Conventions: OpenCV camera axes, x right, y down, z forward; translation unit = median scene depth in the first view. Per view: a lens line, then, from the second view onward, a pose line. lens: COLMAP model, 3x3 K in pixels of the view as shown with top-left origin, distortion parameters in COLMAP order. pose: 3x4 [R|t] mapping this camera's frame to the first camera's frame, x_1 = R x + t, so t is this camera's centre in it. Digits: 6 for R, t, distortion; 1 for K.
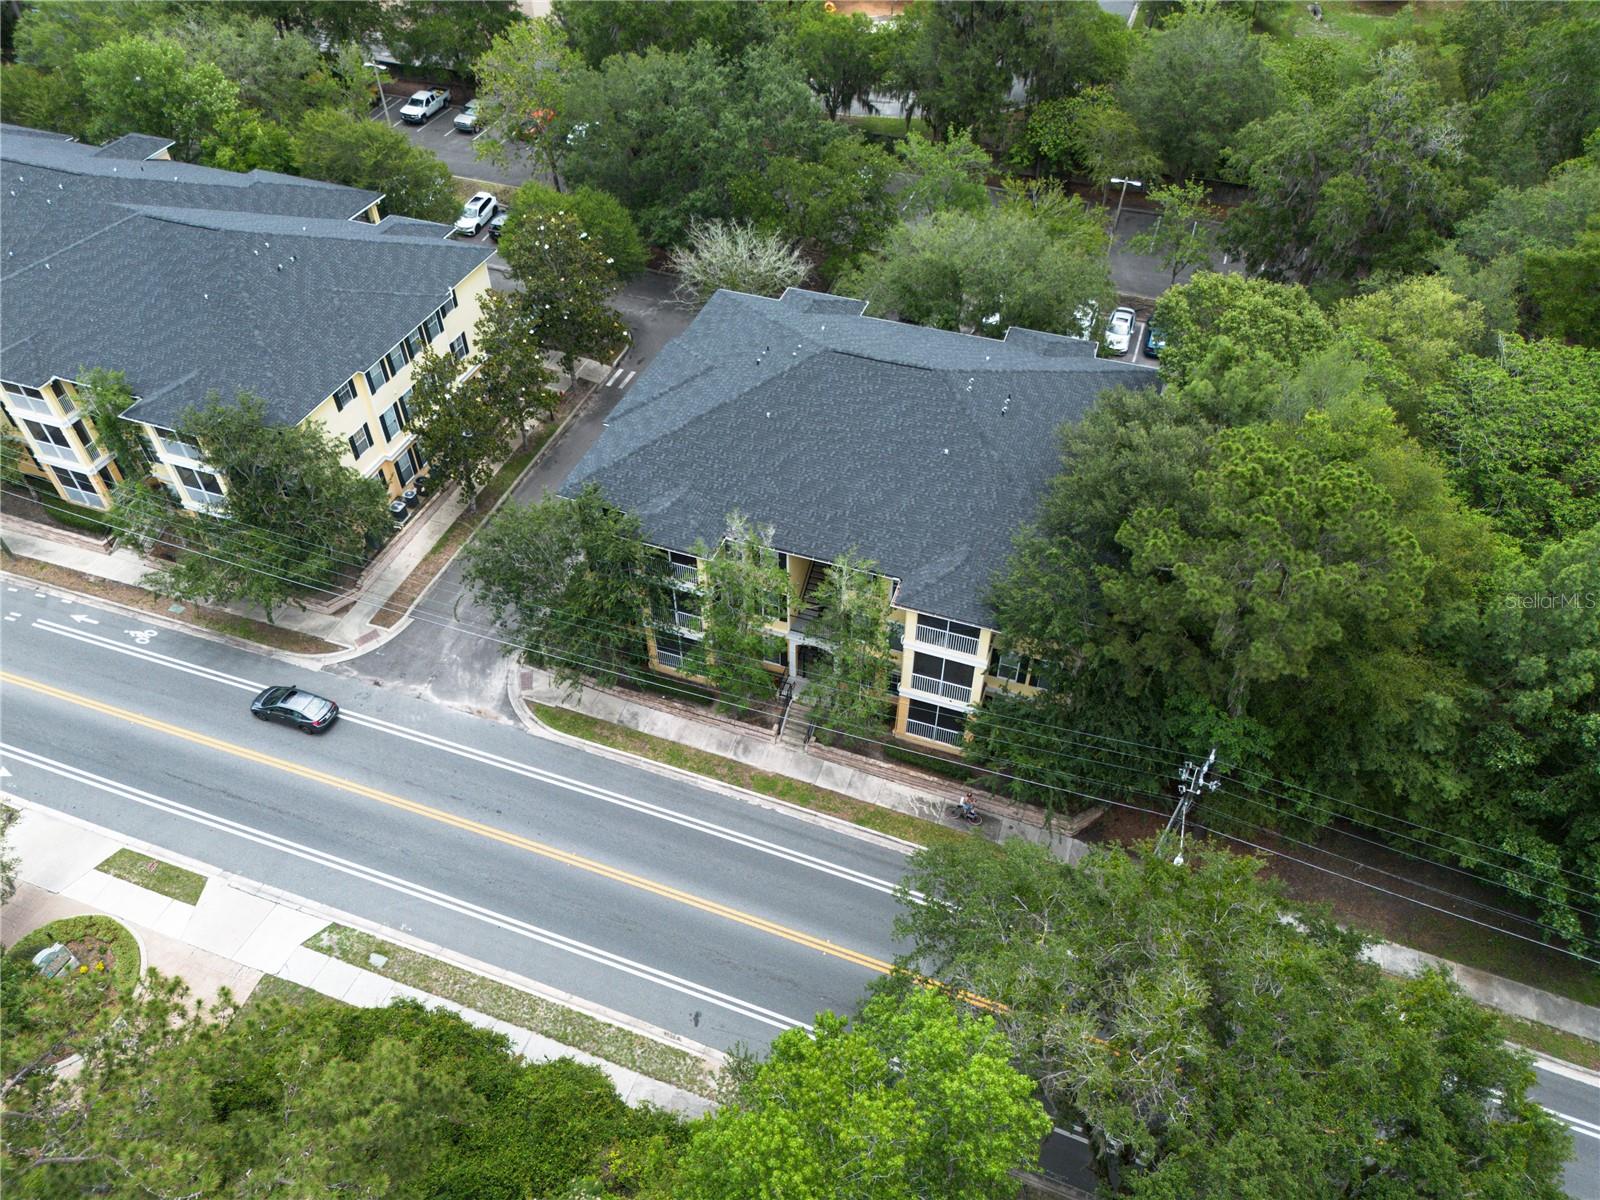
lens RADIAL K [[1125.1, 0, 800.0], [0, 1125.1, 600.0], [0, 0, 1]] dist [0.032347, -0.001695]
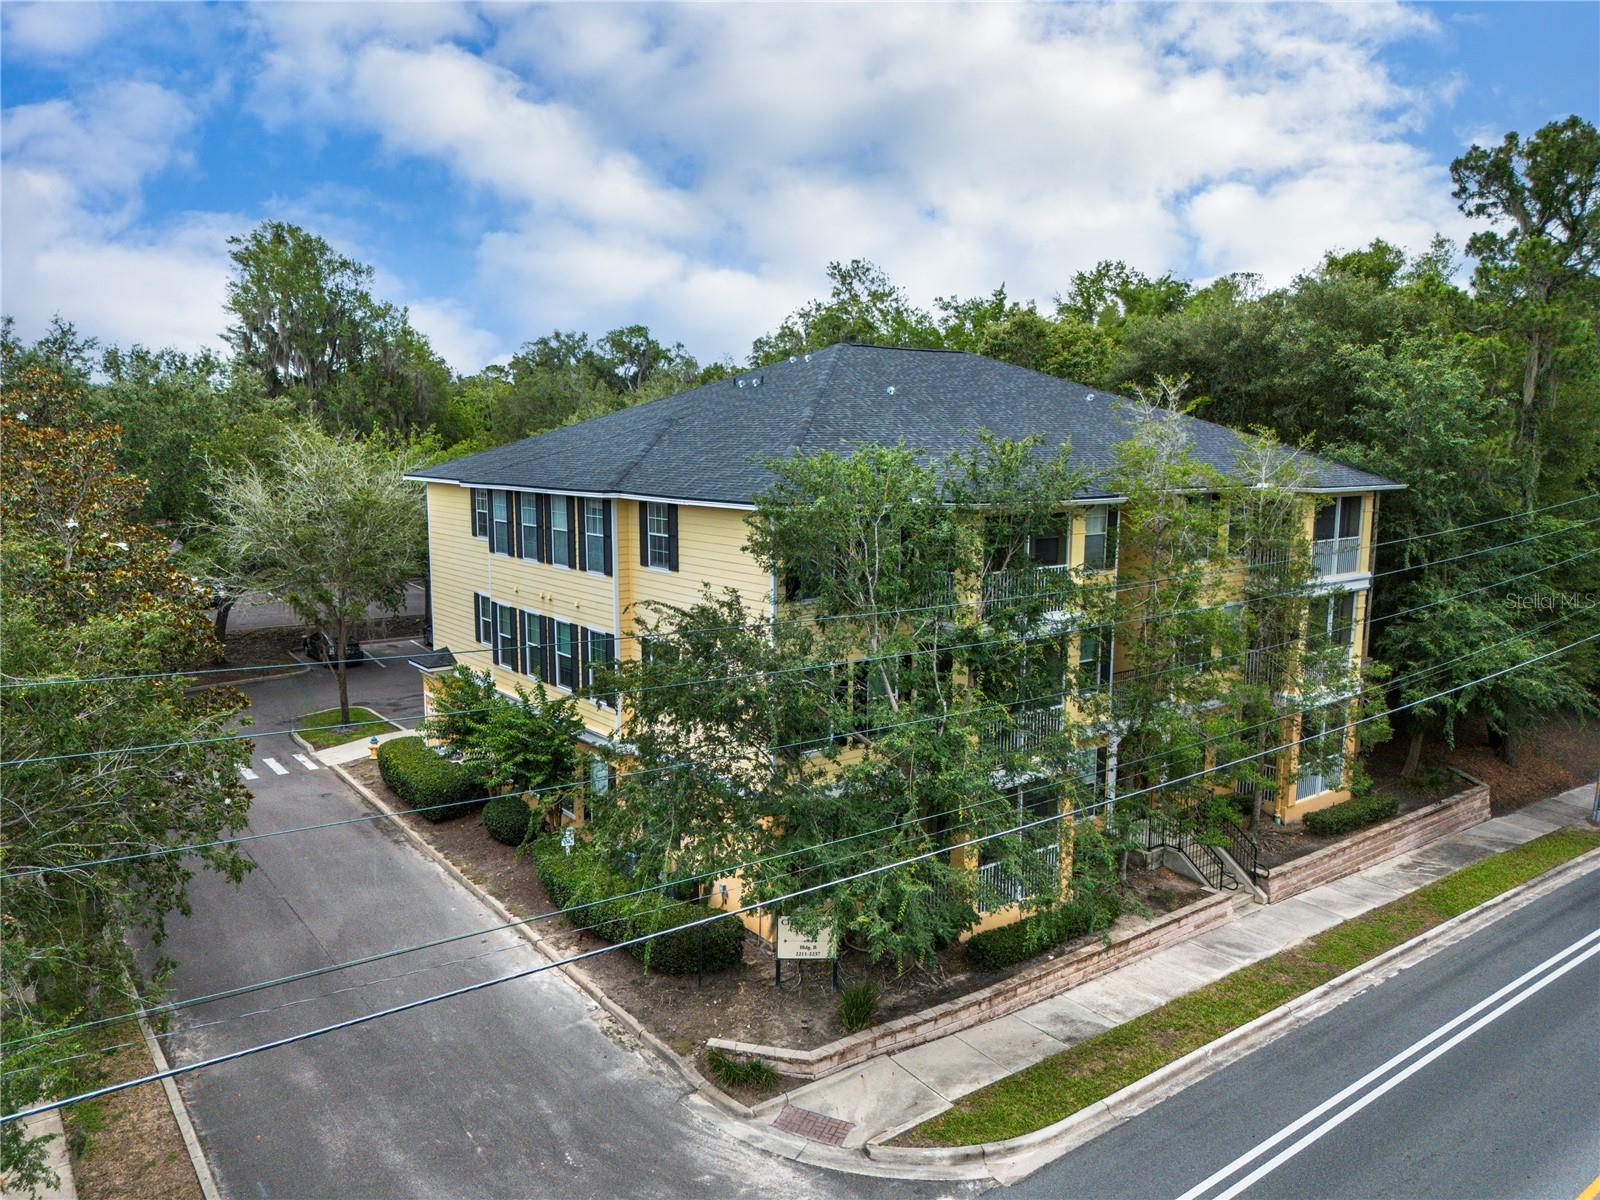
lens RADIAL K [[1125.1, 0, 800.0], [0, 1125.1, 600.0], [0, 0, 1]] dist [0.032347, -0.001695]
pose [[0.541489, -0.118429, 0.832325, -0.514176], [0.588775, 0.760119, -0.274887, 0.045261], [-0.600111, 0.638901, 0.481324, 0.765989]]
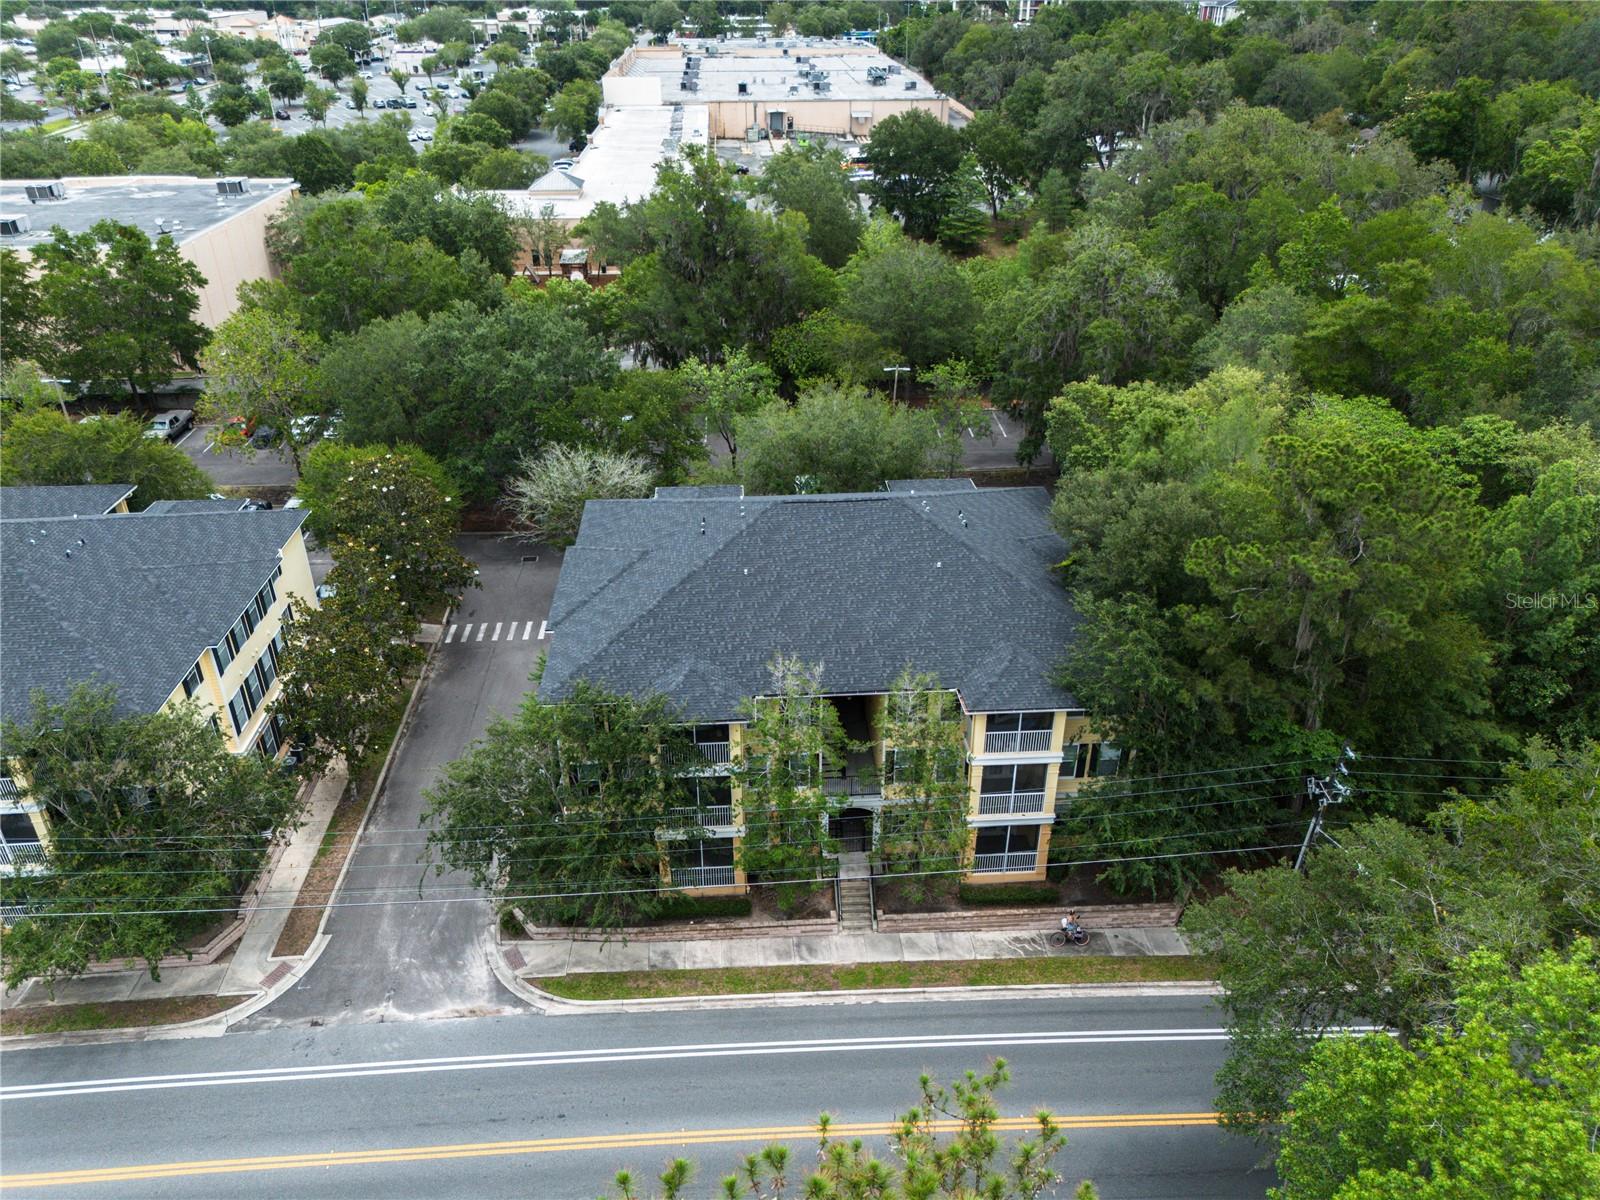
lens RADIAL K [[1137.2, 0, 798.4], [0, 1137.2, 590.8], [0, 0, 1]] dist [0.052876, -0.041866]
pose [[0.918455, -0.193445, 0.344993, -0.295421], [0.281466, 0.932460, -0.226482, 0.071124], [-0.277880, 0.305117, 0.910871, 0.125908]]
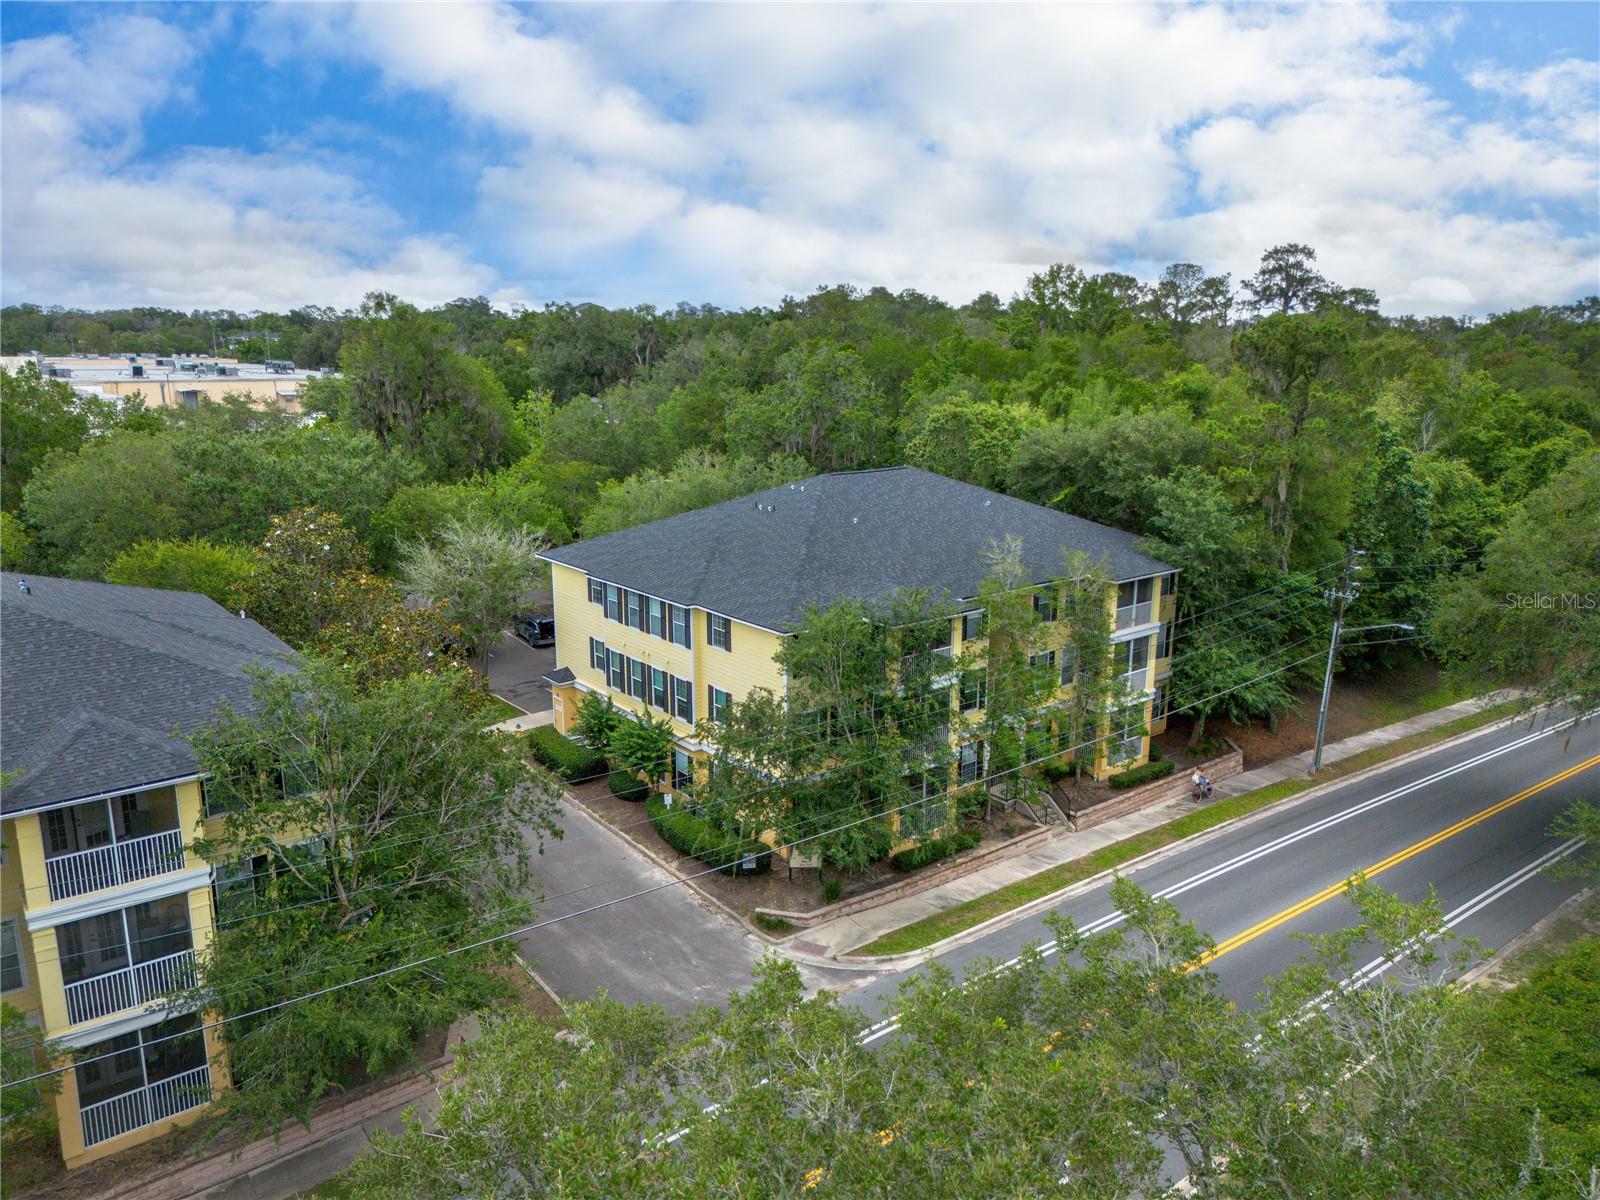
lens RADIAL K [[1119.1, 0, 800.0], [0, 1119.1, 600.0], [0, 0, 1]] dist [0.059813, 0.000434]
pose [[0.533356, -0.191495, 0.823930, -0.778807], [0.594789, 0.777481, -0.204326, 0.045659], [-0.601463, 0.599043, 0.528573, 0.538764]]
